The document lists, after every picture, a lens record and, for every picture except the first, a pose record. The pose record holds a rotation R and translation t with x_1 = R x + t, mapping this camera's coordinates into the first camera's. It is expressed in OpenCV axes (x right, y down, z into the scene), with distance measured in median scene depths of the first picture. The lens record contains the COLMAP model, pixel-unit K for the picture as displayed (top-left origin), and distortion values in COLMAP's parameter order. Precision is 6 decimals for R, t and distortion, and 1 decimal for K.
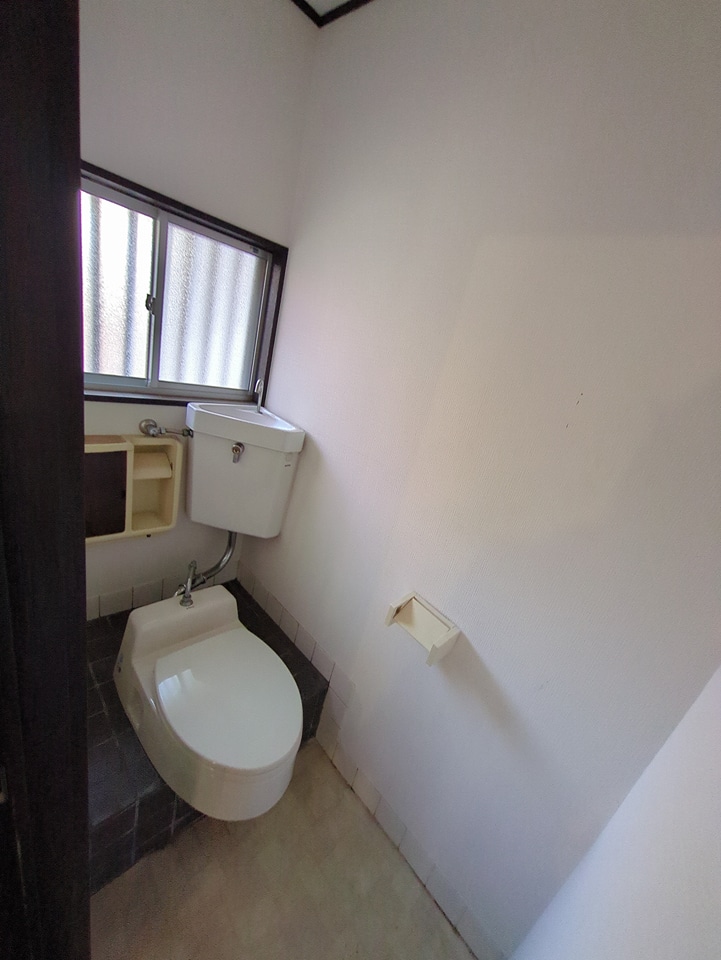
lens RADIAL K [[375.6, 0, 361.3], [0, 375.6, 483.3], [0, 0, 1]] dist [0.001944, 0.000197]
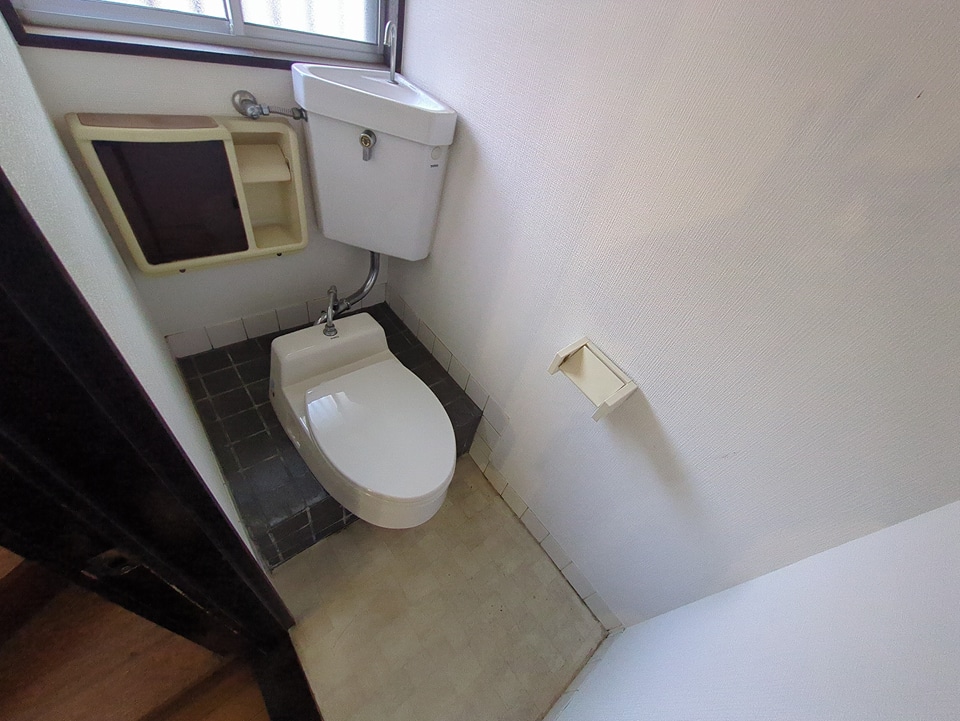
lens RADIAL K [[375.6, 0, 481.4], [0, 375.6, 360.1], [0, 0, 1]] dist [0.001944, 0.000197]
pose [[0.995183, 0.057282, -0.079556, -0.019343], [-0.018939, 0.908580, 0.417282, -0.009854], [0.096186, -0.413765, 0.905288, 0.165777]]
